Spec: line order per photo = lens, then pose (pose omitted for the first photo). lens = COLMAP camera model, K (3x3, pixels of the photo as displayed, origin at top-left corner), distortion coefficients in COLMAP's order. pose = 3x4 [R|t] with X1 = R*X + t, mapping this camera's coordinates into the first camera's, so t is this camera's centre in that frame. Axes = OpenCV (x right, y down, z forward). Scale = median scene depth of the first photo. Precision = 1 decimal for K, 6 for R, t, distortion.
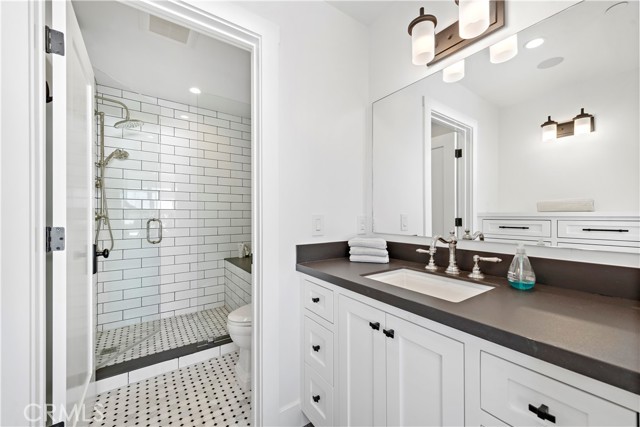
lens RADIAL K [[250.7, 0, 319.7], [0, 250.7, 216.4], [0, 0, 1]] dist [0.003562, -0.000385]
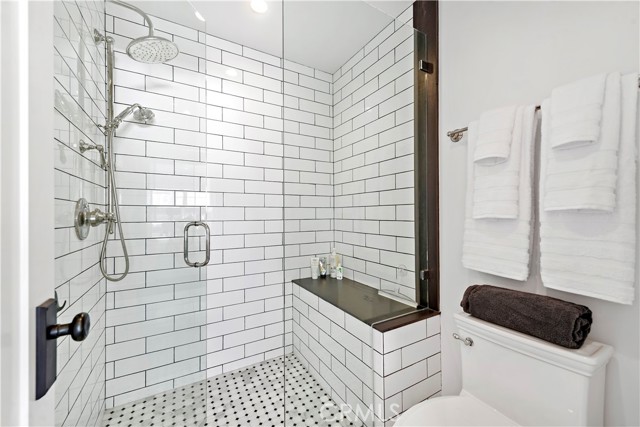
lens RADIAL K [[250.7, 0, 319.9], [0, 250.7, 214.1], [0, 0, 1]] dist [0.003562, -0.000385]
pose [[0.996706, -0.009887, -0.080497, -0.312356], [0.008859, 0.999875, -0.013120, 0.002848], [0.080617, 0.012364, 0.996668, 0.427755]]
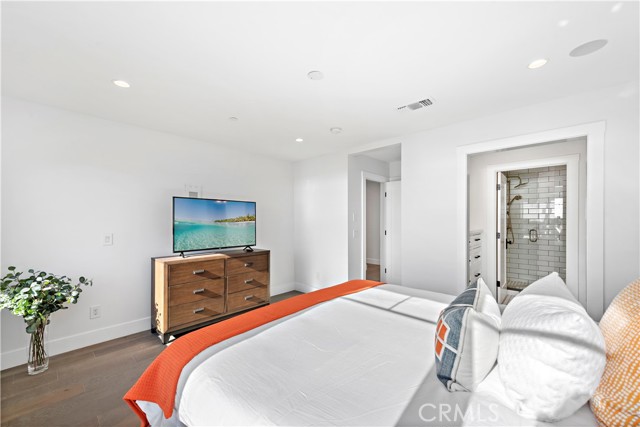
lens RADIAL K [[250.7, 0, 329.5], [0, 250.7, 219.2], [0, 0, 1]] dist [0.003562, -0.000385]
pose [[0.230883, 0.003531, -0.972975, 0.846131], [-0.005289, 0.999983, 0.002373, -0.063357], [0.972967, 0.004598, 0.230898, -0.968198]]
